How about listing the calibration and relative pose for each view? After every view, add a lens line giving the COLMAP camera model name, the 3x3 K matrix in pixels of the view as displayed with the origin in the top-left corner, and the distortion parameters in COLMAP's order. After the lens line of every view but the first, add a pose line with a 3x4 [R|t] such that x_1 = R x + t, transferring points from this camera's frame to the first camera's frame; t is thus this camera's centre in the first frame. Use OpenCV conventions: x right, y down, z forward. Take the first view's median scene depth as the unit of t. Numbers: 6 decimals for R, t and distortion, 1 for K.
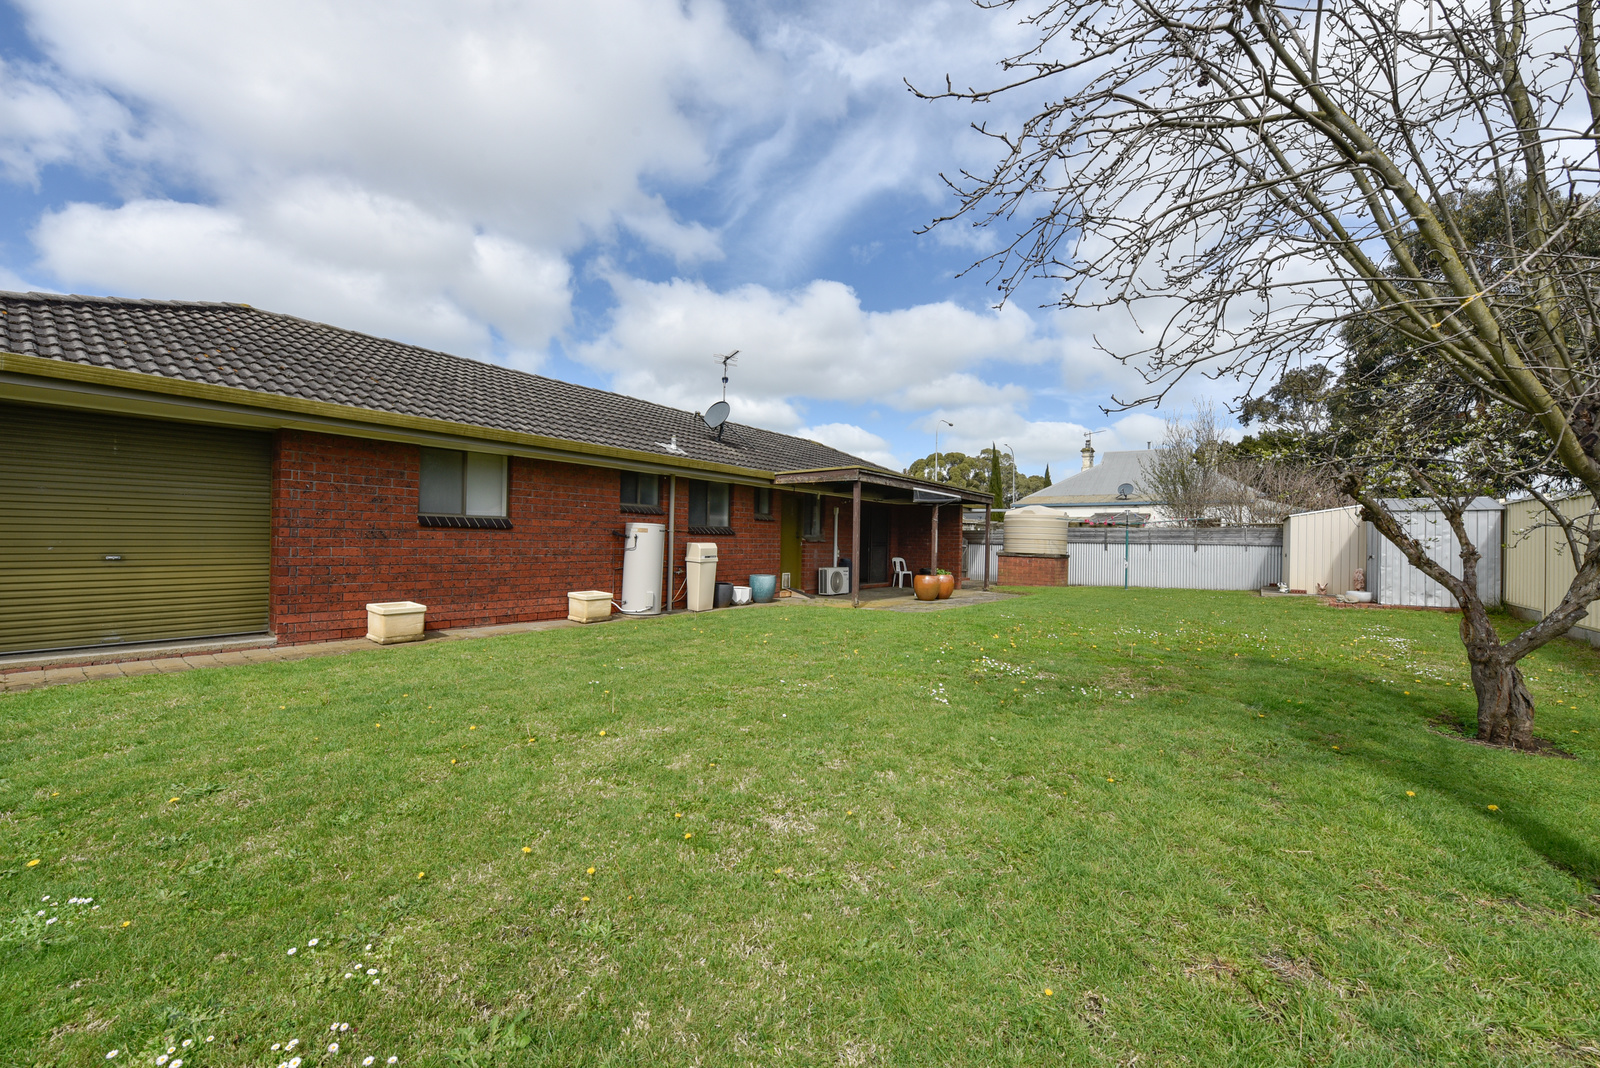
lens RADIAL K [[645.4, 0, 802.3], [0, 645.4, 536.7], [0, 0, 1]] dist [0.003392, 0.000073]
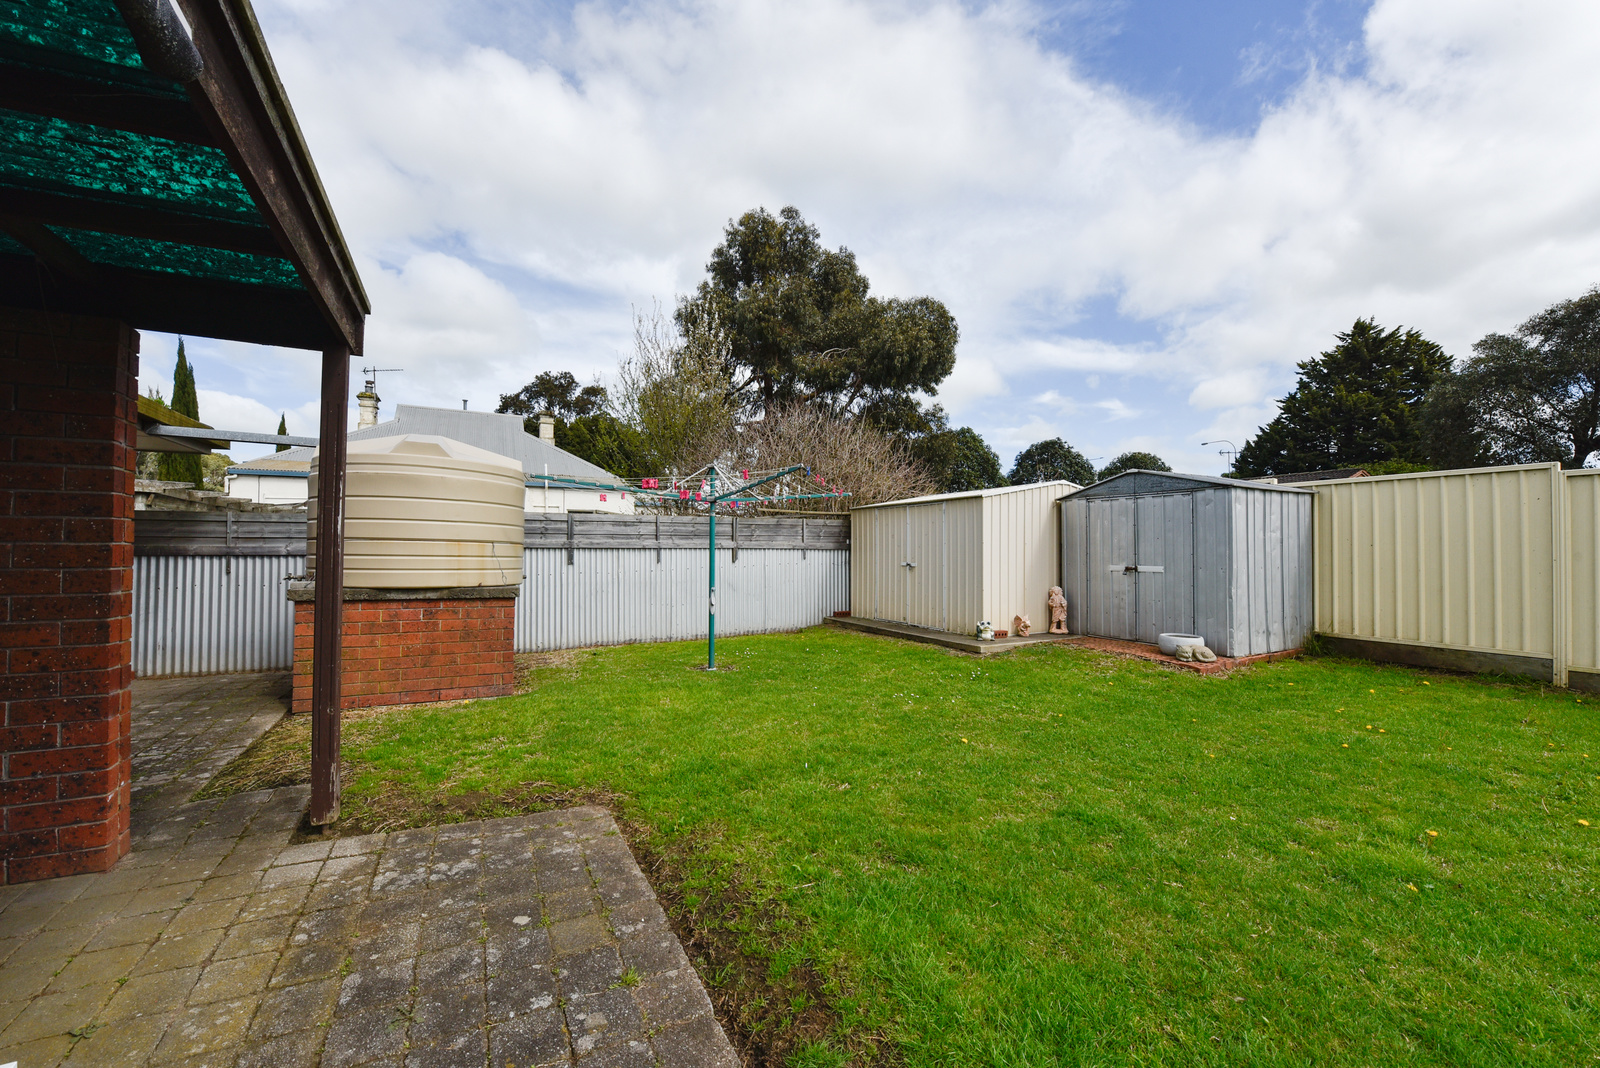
lens RADIAL K [[645.4, 0, 803.4], [0, 645.4, 536.9], [0, 0, 1]] dist [0.003392, 0.000073]
pose [[0.446947, 0.005385, 0.894544, 0.163508], [-0.001182, 0.999985, -0.005429, 0.004195], [-0.894560, 0.001369, 0.446946, 0.703482]]
